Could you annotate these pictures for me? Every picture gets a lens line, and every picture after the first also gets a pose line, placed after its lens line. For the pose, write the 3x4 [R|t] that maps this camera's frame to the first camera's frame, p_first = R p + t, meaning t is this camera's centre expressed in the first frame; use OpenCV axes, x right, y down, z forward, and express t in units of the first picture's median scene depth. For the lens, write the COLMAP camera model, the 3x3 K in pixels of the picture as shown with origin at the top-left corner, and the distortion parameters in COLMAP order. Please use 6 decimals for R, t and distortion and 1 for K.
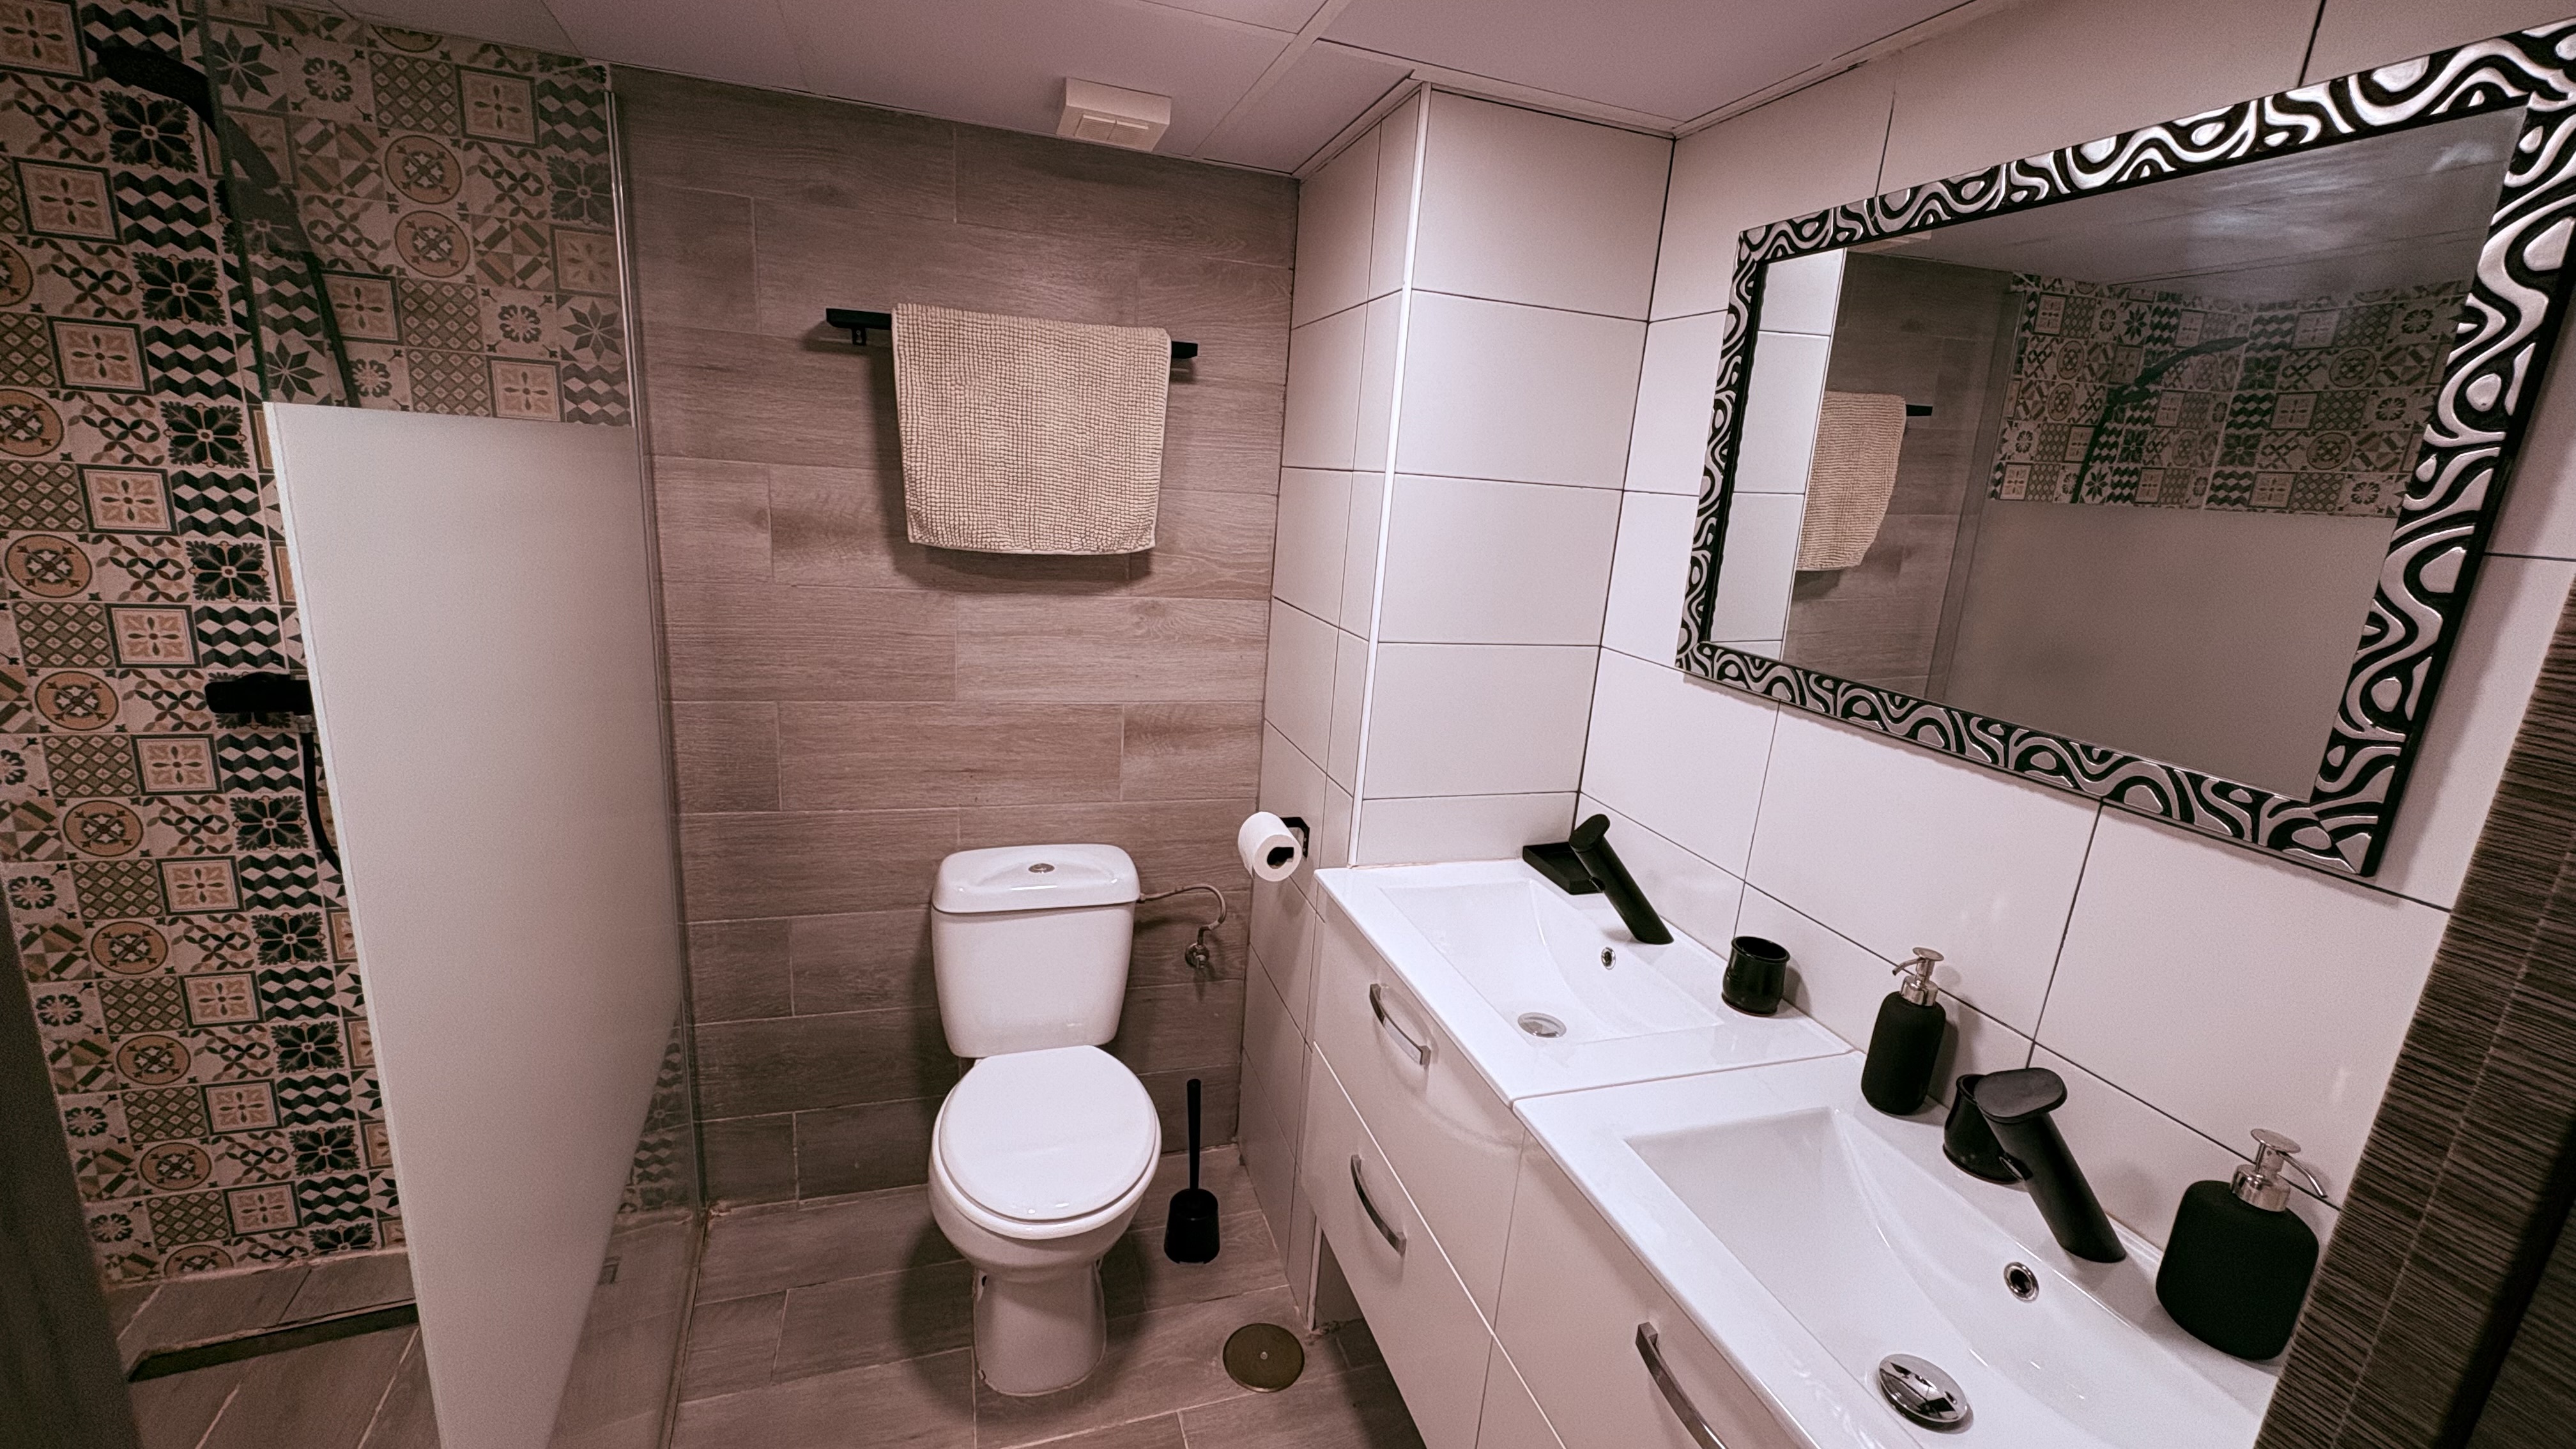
lens RADIAL K [[1030.5, 0, 1288.0], [0, 1030.5, 724.5], [0, 0, 1]] dist [0.001409, 0.000031]
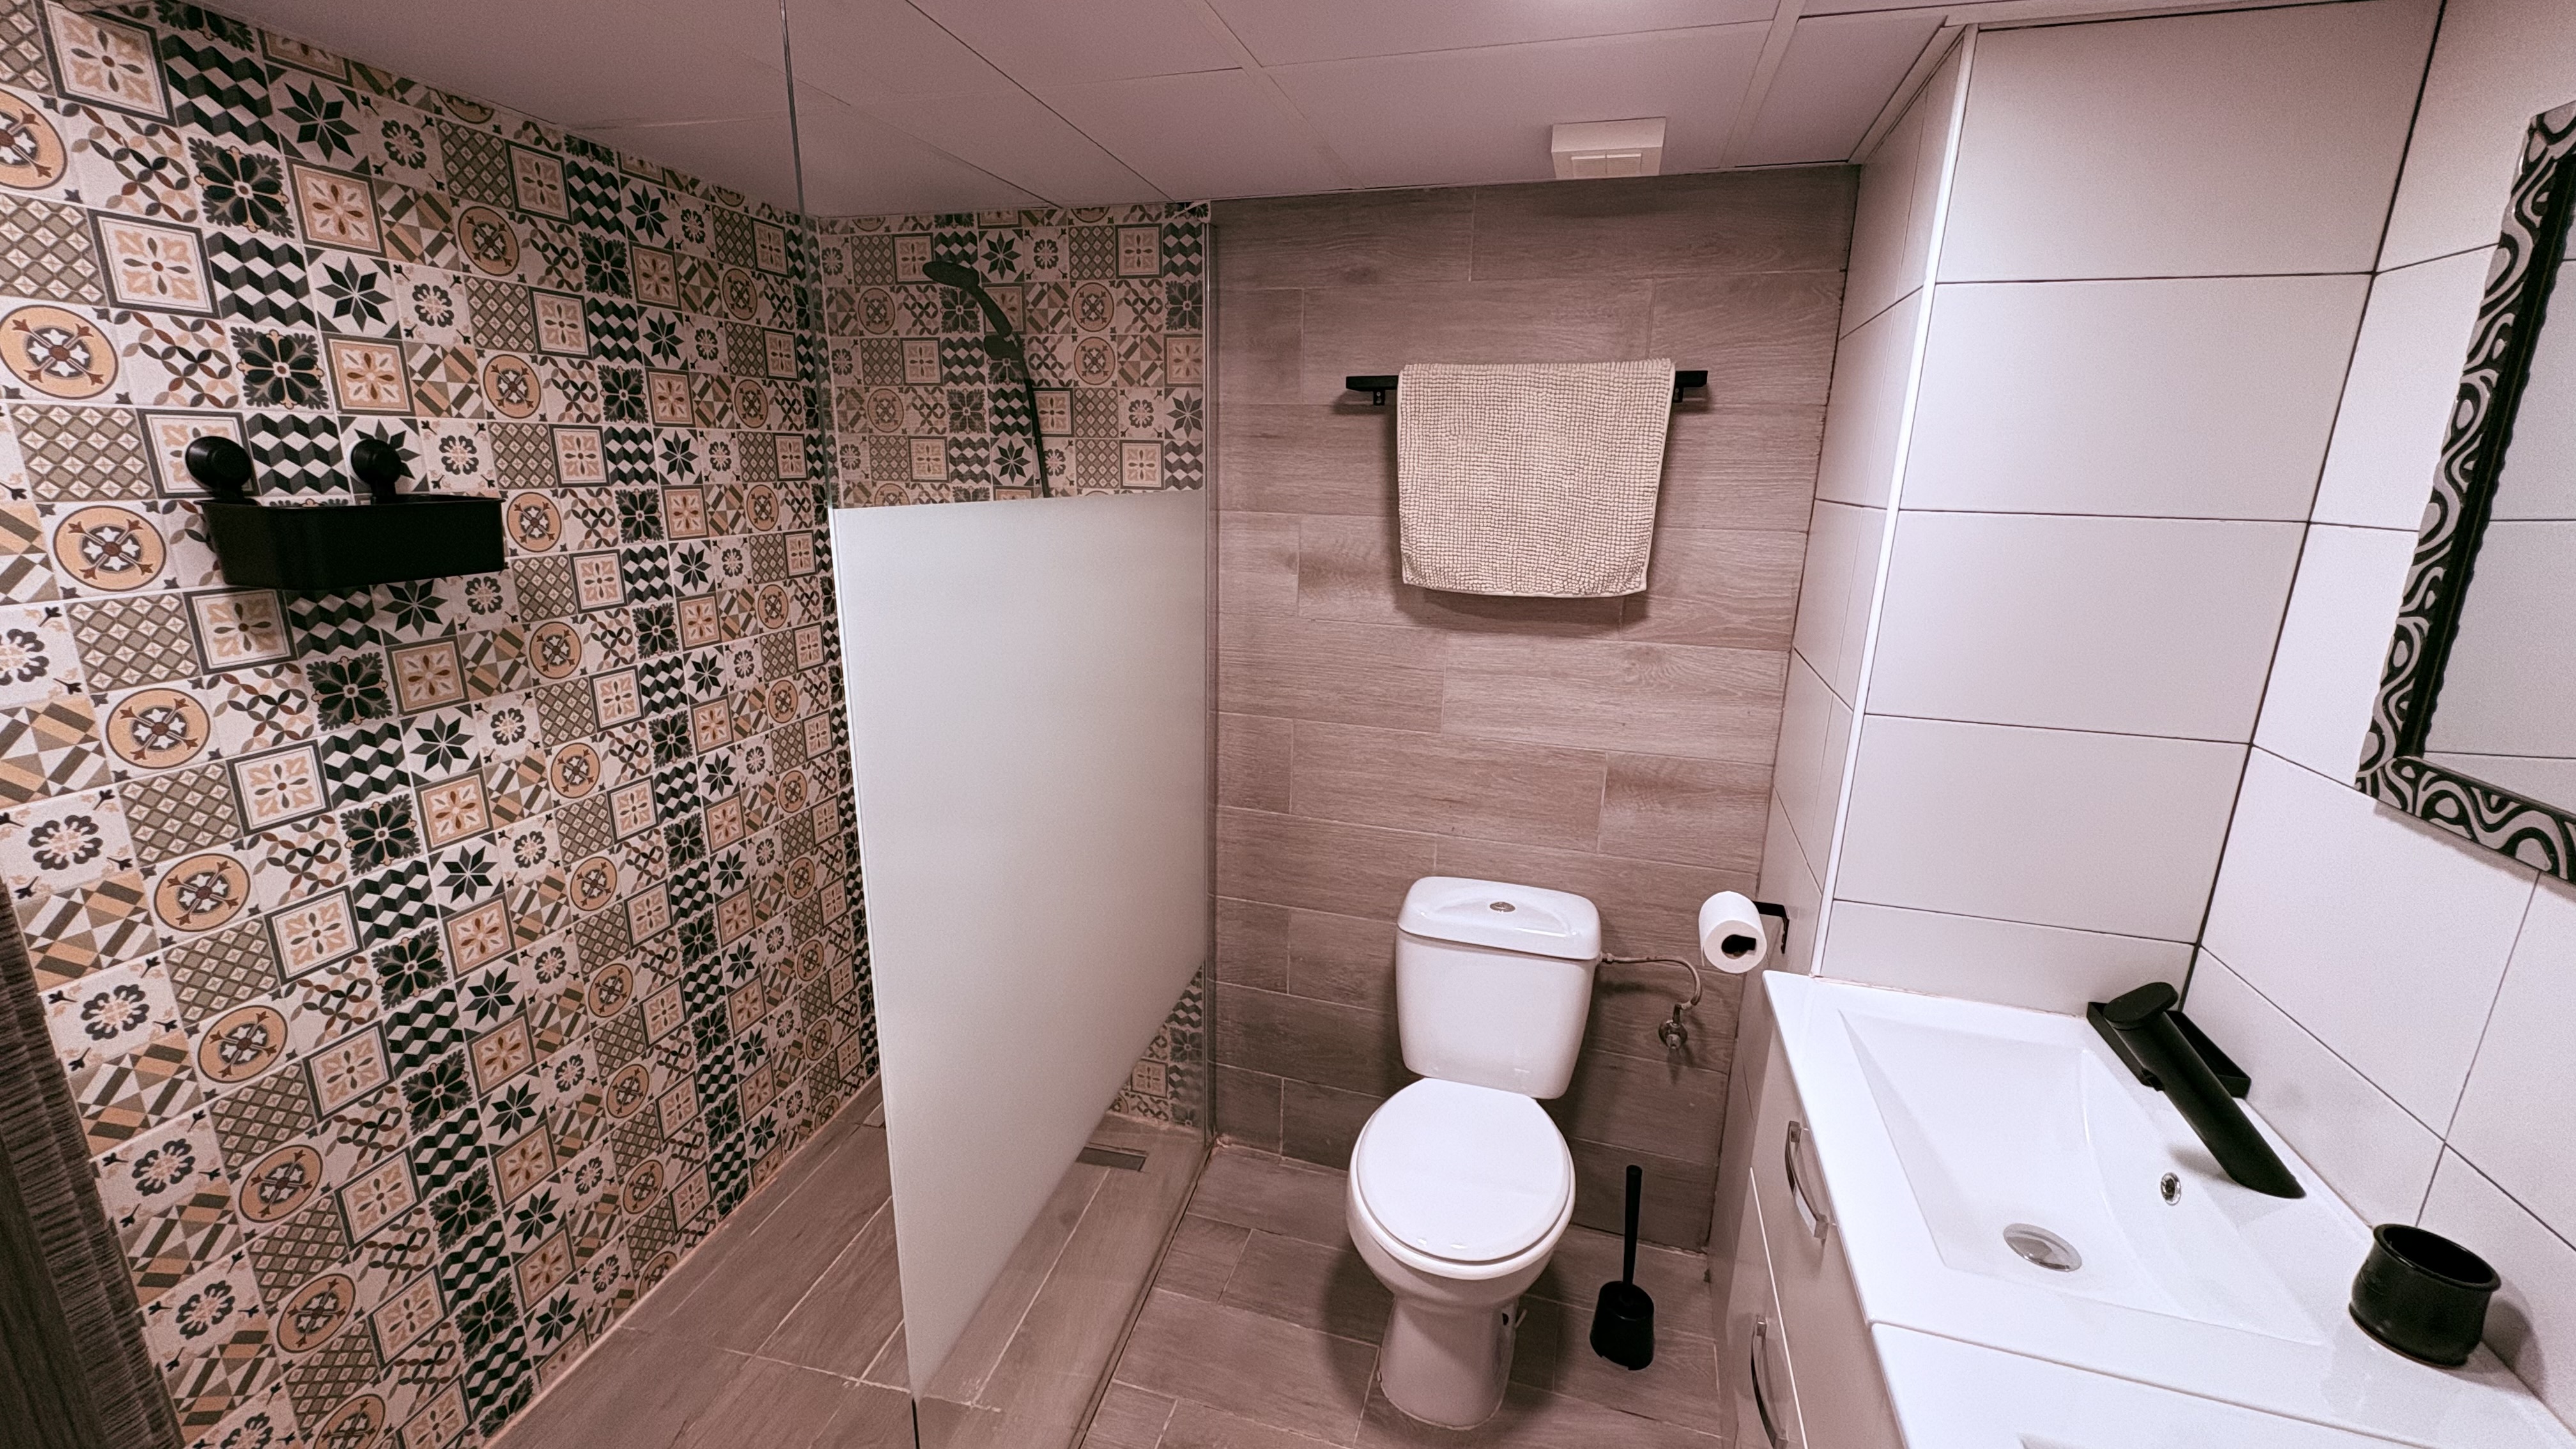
lens RADIAL K [[1030.5, 0, 1288.0], [0, 1030.5, 724.5], [0, 0, 1]] dist [0.001409, 0.000031]
pose [[0.817117, 0.090034, -0.569398, 0.159349], [-0.102563, 0.994675, 0.010097, -0.028211], [0.567275, 0.050149, 0.822000, 0.052683]]
